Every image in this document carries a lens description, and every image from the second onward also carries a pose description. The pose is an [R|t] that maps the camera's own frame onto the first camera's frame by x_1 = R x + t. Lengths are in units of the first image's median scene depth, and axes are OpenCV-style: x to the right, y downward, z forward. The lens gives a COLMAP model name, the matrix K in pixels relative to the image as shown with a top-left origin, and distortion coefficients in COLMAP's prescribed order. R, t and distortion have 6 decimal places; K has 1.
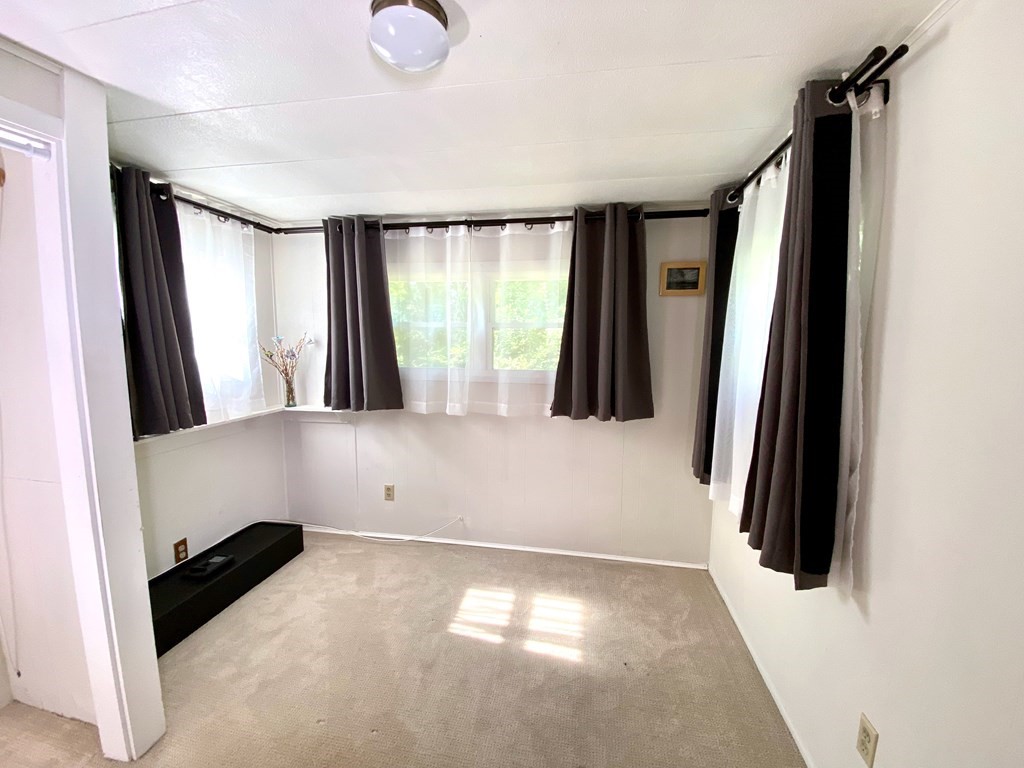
lens RADIAL K [[411.5, 0, 514.2], [0, 411.5, 385.9], [0, 0, 1]] dist [0.027868, -0.025246]
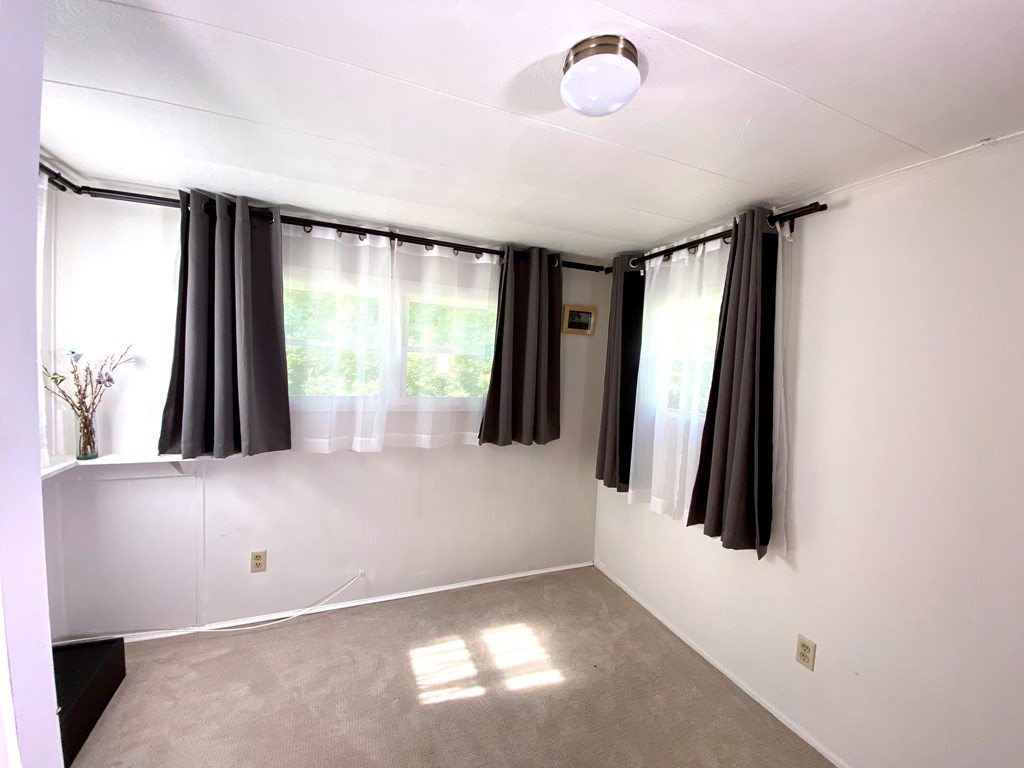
lens RADIAL K [[411.7, 0, 515.8], [0, 411.7, 386.1], [0, 0, 1]] dist [0.025025, -0.022343]
pose [[0.843601, 0.002935, 0.536962, -0.371101], [0.020501, 0.999080, -0.037670, -0.028136], [-0.536578, 0.042787, 0.842765, 0.110693]]
